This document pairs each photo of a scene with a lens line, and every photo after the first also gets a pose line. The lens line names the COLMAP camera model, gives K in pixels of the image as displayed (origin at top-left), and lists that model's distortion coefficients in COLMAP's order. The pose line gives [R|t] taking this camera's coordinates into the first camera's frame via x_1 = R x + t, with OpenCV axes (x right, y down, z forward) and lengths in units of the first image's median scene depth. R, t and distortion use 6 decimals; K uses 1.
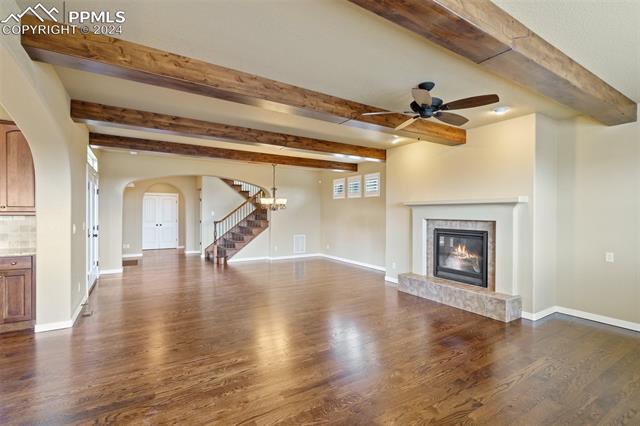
lens RADIAL K [[294.5, 0, 319.8], [0, 294.5, 211.6], [0, 0, 1]] dist [-0.008374, 0.001181]
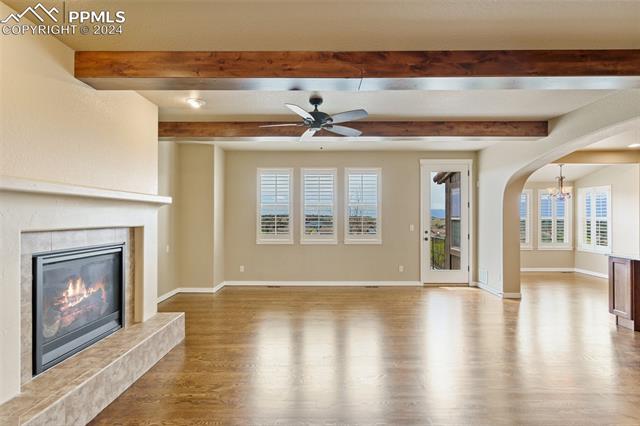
lens RADIAL K [[294.5, 0, 319.7], [0, 294.5, 214.2], [0, 0, 1]] dist [-0.008374, 0.001181]
pose [[-0.848313, -0.002927, 0.529486, -0.145189], [-0.008931, 0.999922, -0.008779, 0.003800], [-0.529419, -0.012176, -0.848273, 1.179143]]
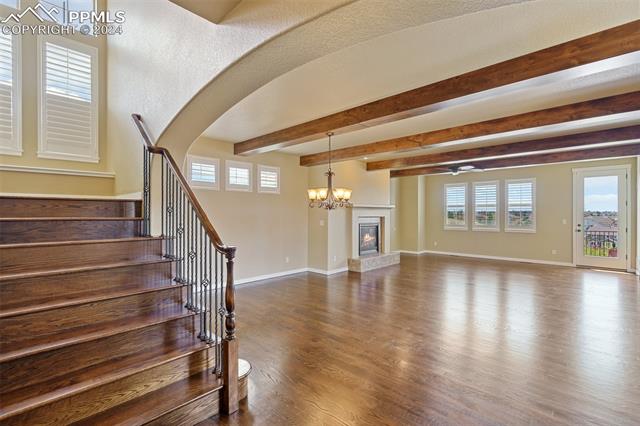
lens RADIAL K [[294.5, 0, 319.1], [0, 294.5, 212.8], [0, 0, 1]] dist [-0.008374, 0.001181]
pose [[-0.256132, -0.002641, 0.966638, -1.008891], [-0.007409, 0.999972, 0.000769, 0.006277], [-0.966614, -0.006965, -0.256144, 1.633468]]
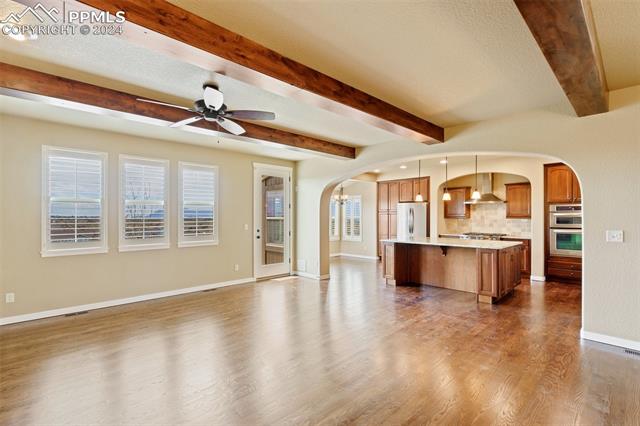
lens RADIAL K [[294.5, 0, 323.4], [0, 294.5, 215.4], [0, 0, 1]] dist [-0.008374, 0.001181]
pose [[-0.976874, -0.004298, -0.213771, 0.118574], [-0.002541, 0.999961, -0.008493, 0.005424], [0.213799, -0.007754, -0.976847, 1.252745]]
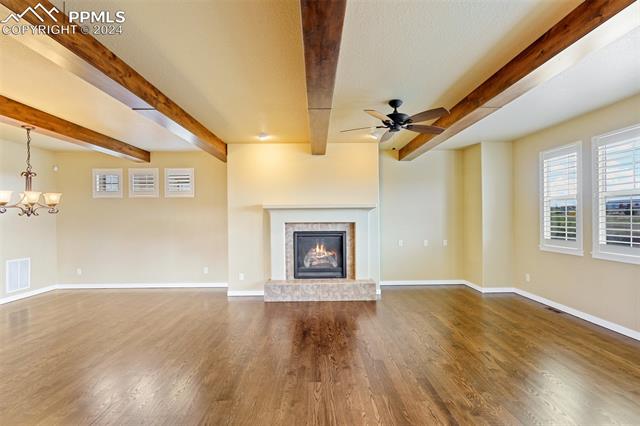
lens RADIAL K [[294.5, 0, 317.8], [0, 294.5, 213.8], [0, 0, 1]] dist [-0.008374, 0.001181]
pose [[0.521091, -0.004145, 0.853491, -0.460650], [0.008081, 0.999967, -0.000078, -0.004398], [-0.853463, 0.006937, 0.521107, 0.413095]]
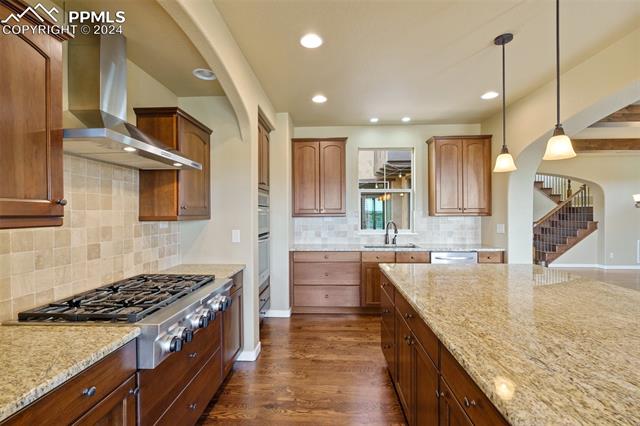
lens RADIAL K [[294.5, 0, 321.1], [0, 294.5, 213.8], [0, 0, 1]] dist [-0.008374, 0.001181]
pose [[0.826839, -0.006673, -0.562399, -0.642806], [0.010917, 0.999932, 0.004186, -0.004768], [0.562333, -0.009601, 0.826855, -0.226502]]
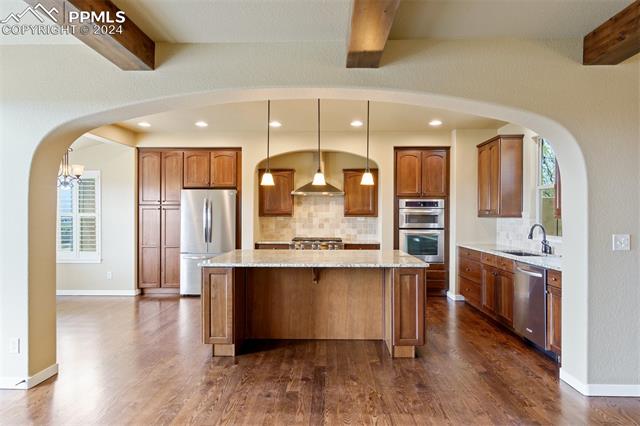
lens RADIAL K [[375.5, 0, 319.8], [0, 375.5, 213.6], [0, 0, 1]] dist [0.004886, 0.002565]
pose [[-0.548860, -0.005909, -0.835893, 0.104449], [-0.000962, 0.999979, -0.006437, 0.003535], [0.835914, -0.002728, -0.548854, 0.693105]]
